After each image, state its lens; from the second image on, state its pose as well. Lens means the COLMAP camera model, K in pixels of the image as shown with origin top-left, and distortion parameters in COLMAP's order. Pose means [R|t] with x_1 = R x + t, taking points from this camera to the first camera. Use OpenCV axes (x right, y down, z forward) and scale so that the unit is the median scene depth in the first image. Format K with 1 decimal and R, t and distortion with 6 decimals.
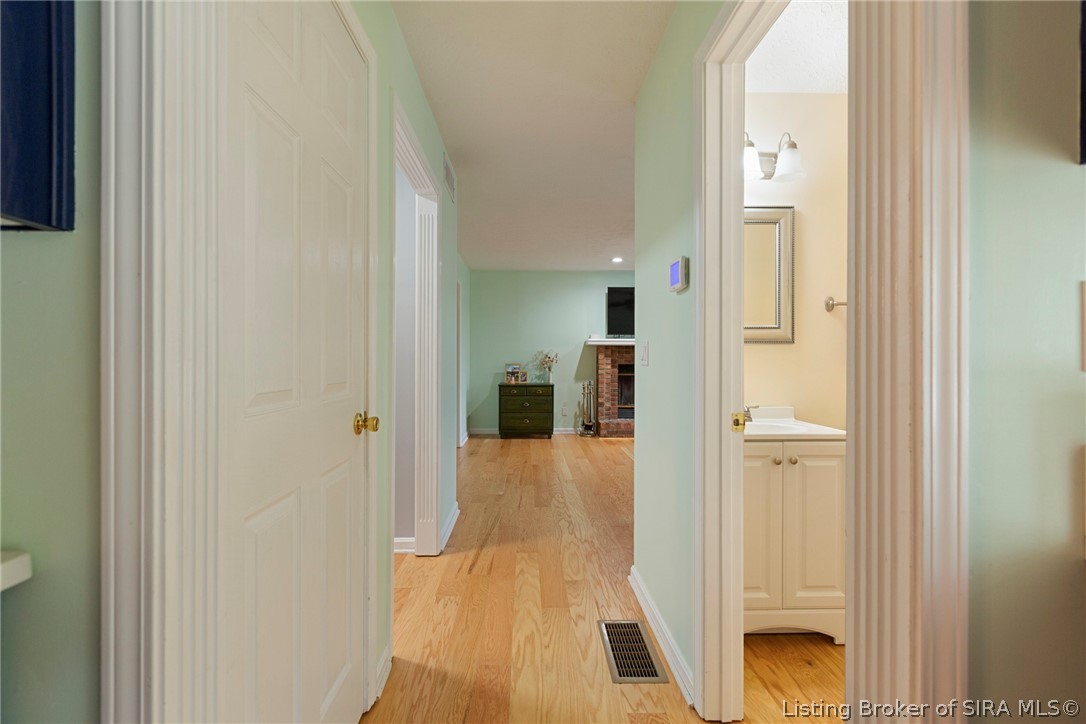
lens RADIAL K [[483.1, 0, 535.8], [0, 483.1, 359.9], [0, 0, 1]] dist [0.001651, 0.000457]
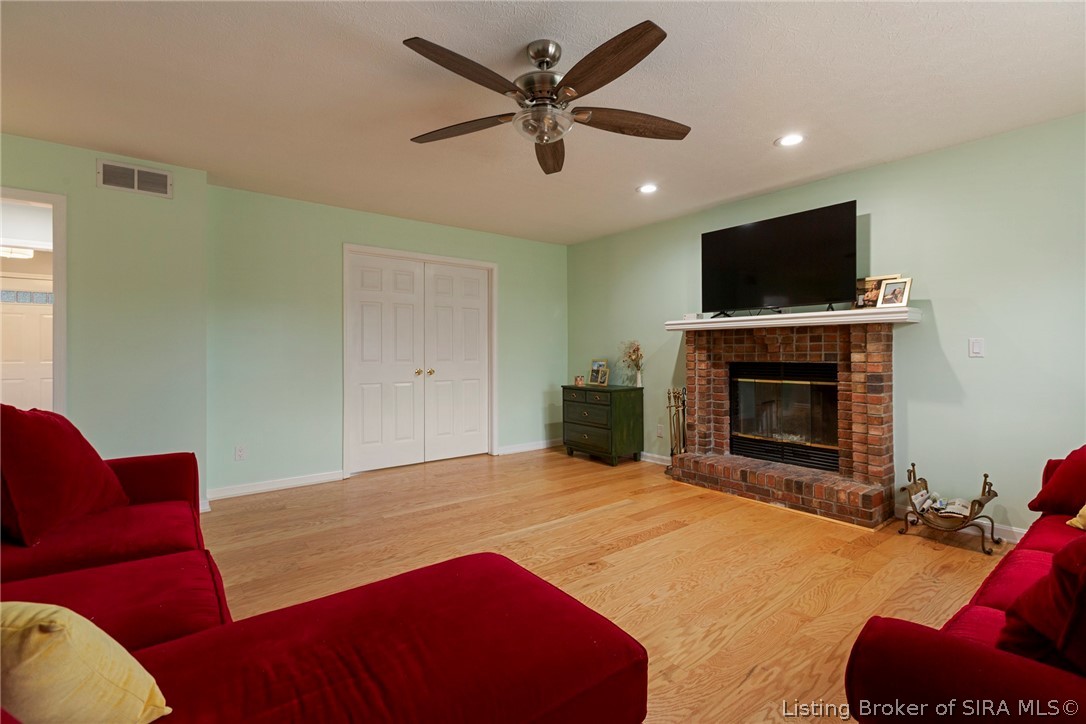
lens RADIAL K [[483.1, 0, 534.1], [0, 483.1, 360.0], [0, 0, 1]] dist [0.001651, 0.000457]
pose [[0.590263, 0.007979, -0.807171, 0.512565], [0.005644, 0.999886, 0.014011, -0.002398], [0.807191, -0.012826, 0.590151, 0.474653]]
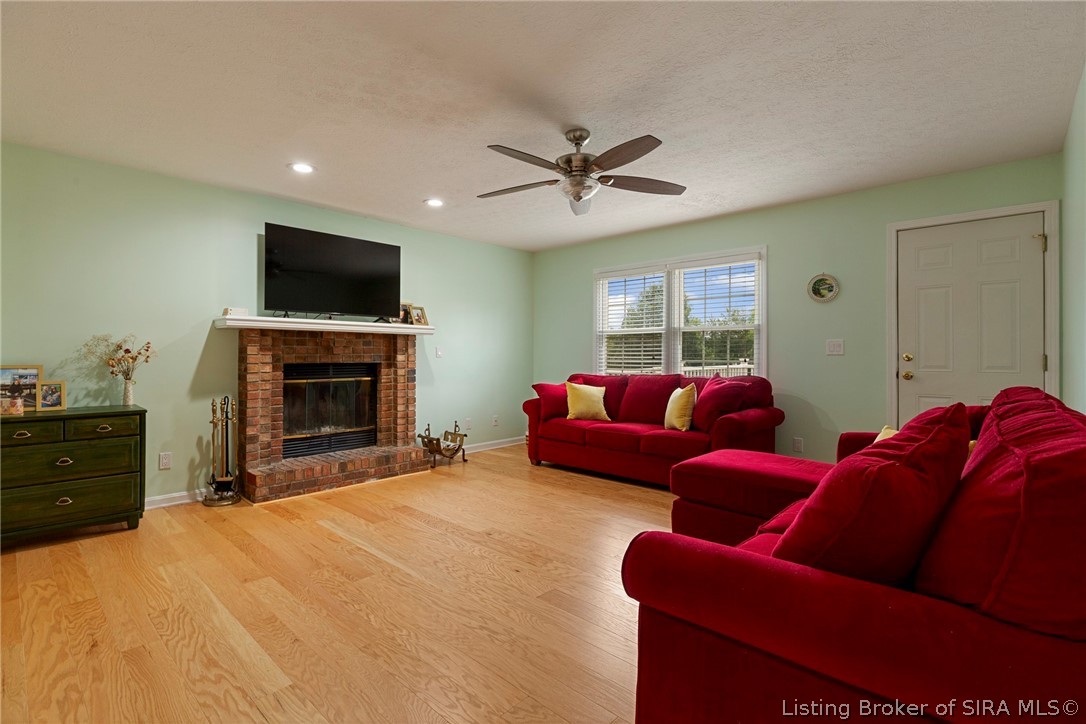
lens RADIAL K [[509.7, 0, 539.9], [0, 509.7, 355.2], [0, 0, 1]] dist [-0.002184, -0.000331]
pose [[0.703992, -0.001060, 0.710207, -0.040894], [0.000641, 0.999999, 0.000857, -0.000908], [-0.710208, -0.000148, 0.703992, 0.376076]]
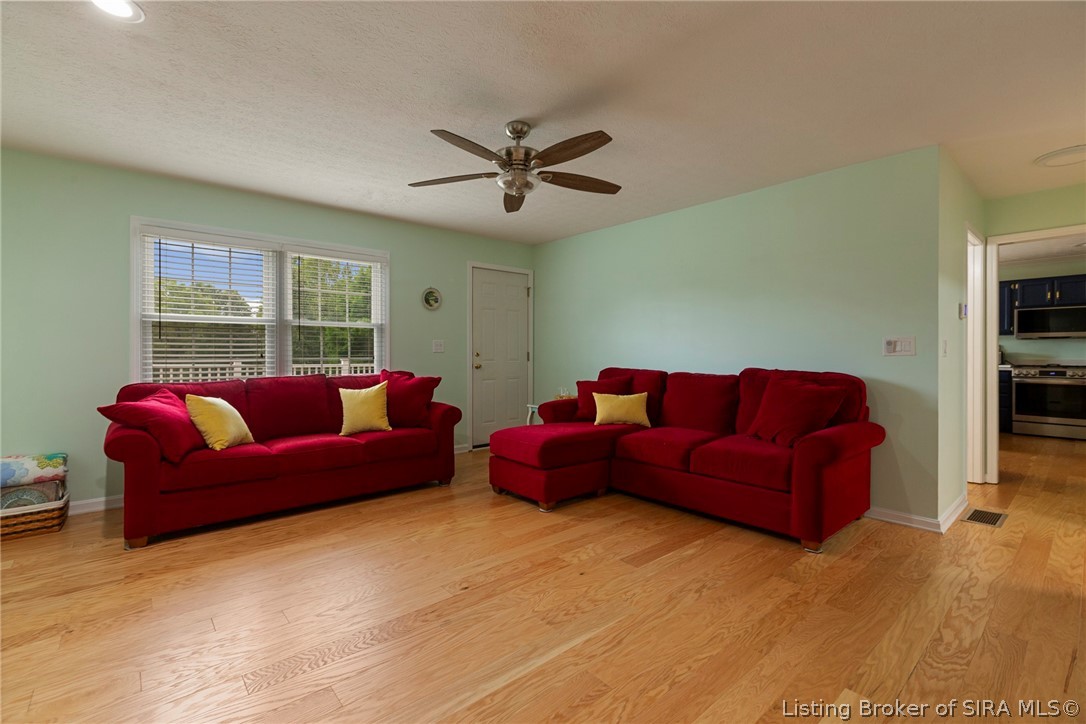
lens RADIAL K [[483.1, 0, 534.7], [0, 483.1, 363.1], [0, 0, 1]] dist [0.001651, 0.000457]
pose [[-0.633861, -0.021512, 0.773148, -0.031819], [-0.003385, 0.999681, 0.025040, -0.002788], [-0.773440, 0.013255, -0.633731, 0.890235]]
